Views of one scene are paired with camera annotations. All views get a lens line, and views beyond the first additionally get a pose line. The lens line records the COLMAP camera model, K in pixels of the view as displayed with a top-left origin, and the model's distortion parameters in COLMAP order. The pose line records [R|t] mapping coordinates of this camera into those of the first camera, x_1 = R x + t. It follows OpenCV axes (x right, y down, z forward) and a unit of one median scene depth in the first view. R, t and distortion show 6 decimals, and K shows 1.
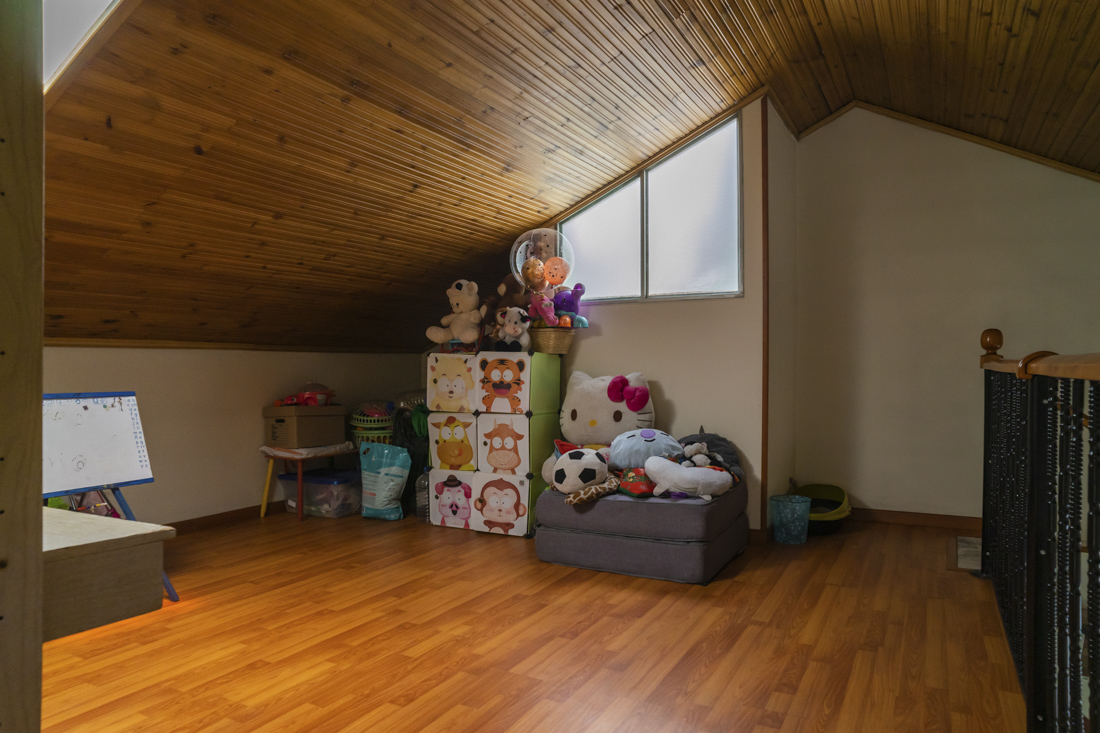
lens RADIAL K [[660.1, 0, 544.9], [0, 660.1, 367.1], [0, 0, 1]] dist [-0.030166, 0.000192]
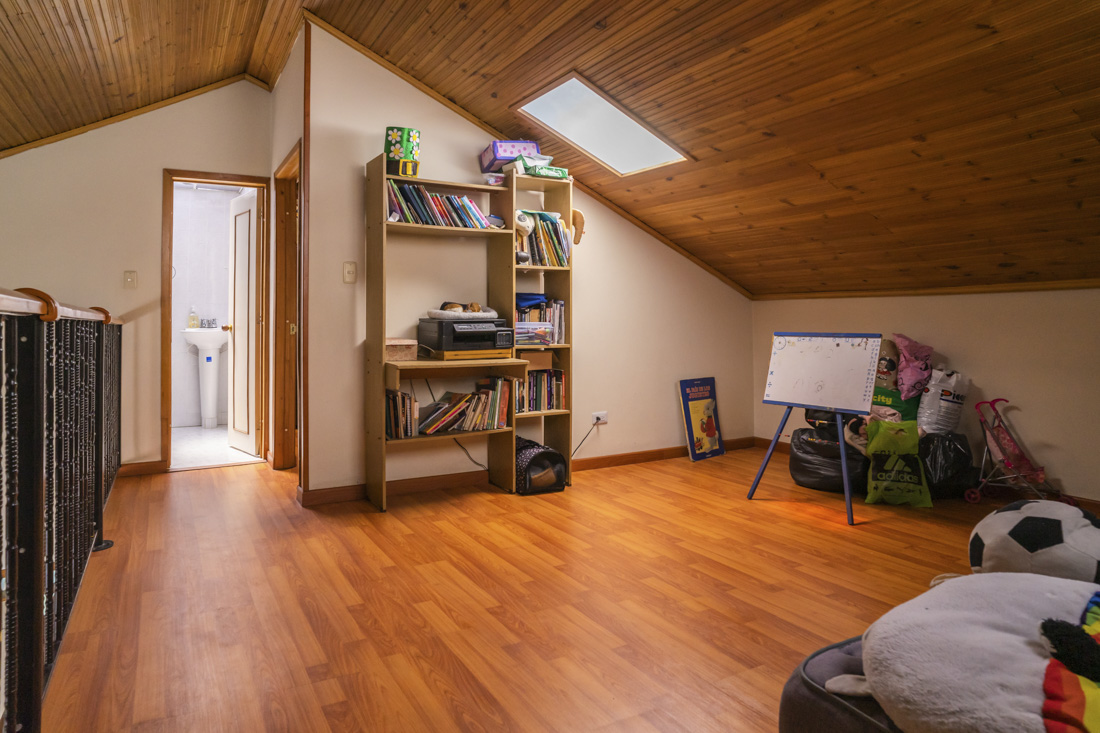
lens RADIAL K [[626.6, 0, 545.0], [0, 626.6, 305.9], [0, 0, 1]] dist [-0.028336, -0.000101]
pose [[-0.453379, -0.016113, -0.891172, 0.650072], [0.006157, 0.999756, -0.021209, 0.009740], [0.891297, -0.015103, -0.453169, 1.091300]]
